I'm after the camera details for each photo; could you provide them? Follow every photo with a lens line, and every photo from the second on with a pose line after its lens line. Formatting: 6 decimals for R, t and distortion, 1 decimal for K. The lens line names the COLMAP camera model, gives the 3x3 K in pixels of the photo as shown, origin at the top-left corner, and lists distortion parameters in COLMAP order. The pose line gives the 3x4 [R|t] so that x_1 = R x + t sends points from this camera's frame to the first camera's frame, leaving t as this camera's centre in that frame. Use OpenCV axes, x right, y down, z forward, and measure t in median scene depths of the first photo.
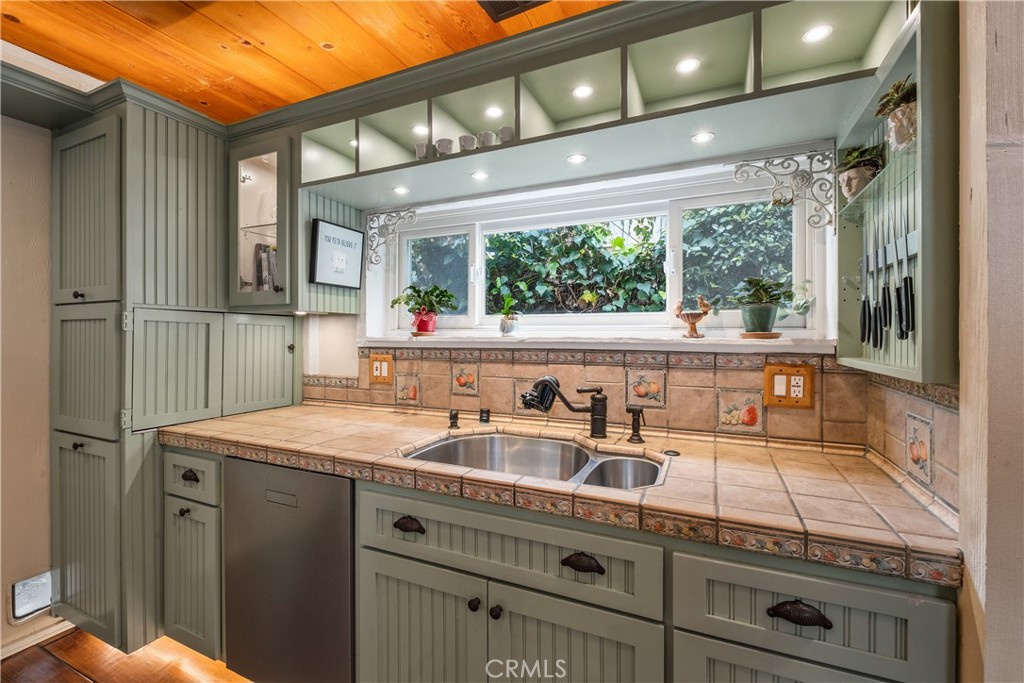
lens RADIAL K [[436.2, 0, 516.1], [0, 436.2, 339.5], [0, 0, 1]] dist [-0.007180, -0.000806]
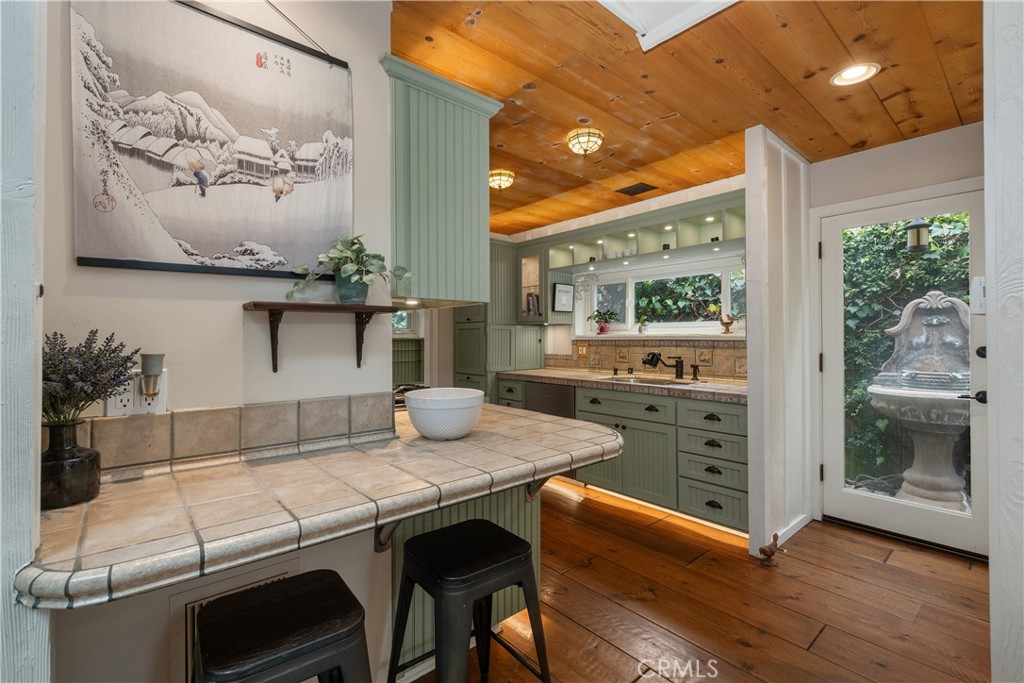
lens RADIAL K [[456.4, 0, 511.3], [0, 456.4, 339.5], [0, 0, 1]] dist [0.002601, -0.002131]
pose [[0.907639, -0.003803, -0.419734, 0.316084], [0.002634, 0.999991, -0.003365, 0.023591], [0.419743, 0.001949, 0.907641, -1.198718]]
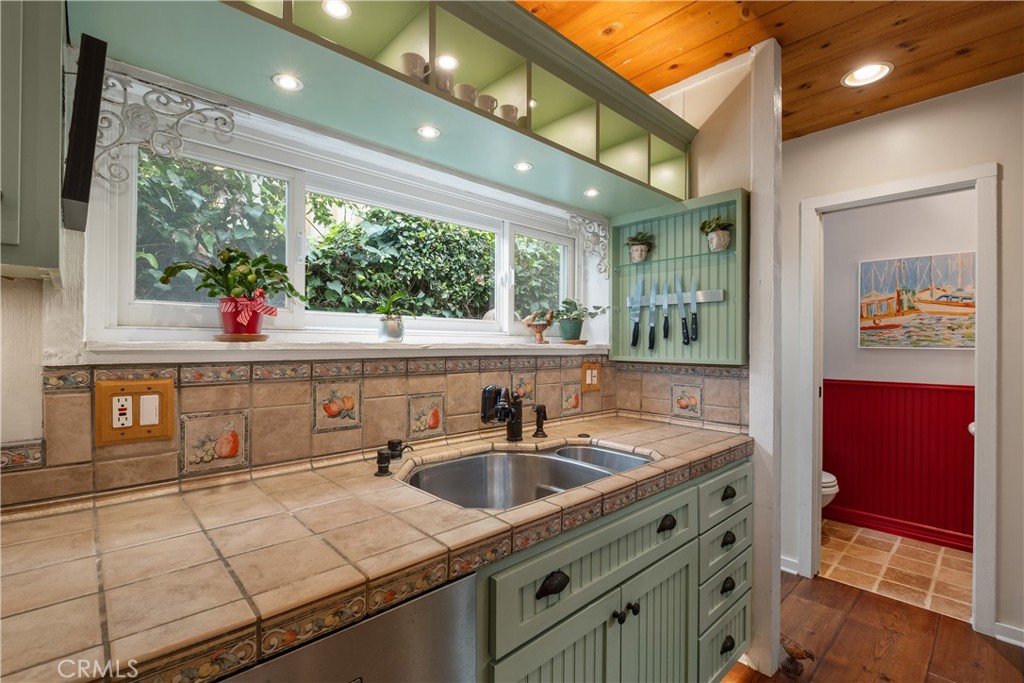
lens RADIAL K [[456.4, 0, 510.7], [0, 456.4, 345.6], [0, 0, 1]] dist [0.002601, -0.002131]
pose [[0.391260, -0.003220, 0.920274, -0.656085], [0.004570, 0.999988, 0.001557, -0.001691], [-0.920269, 0.003596, 0.391270, 0.474784]]
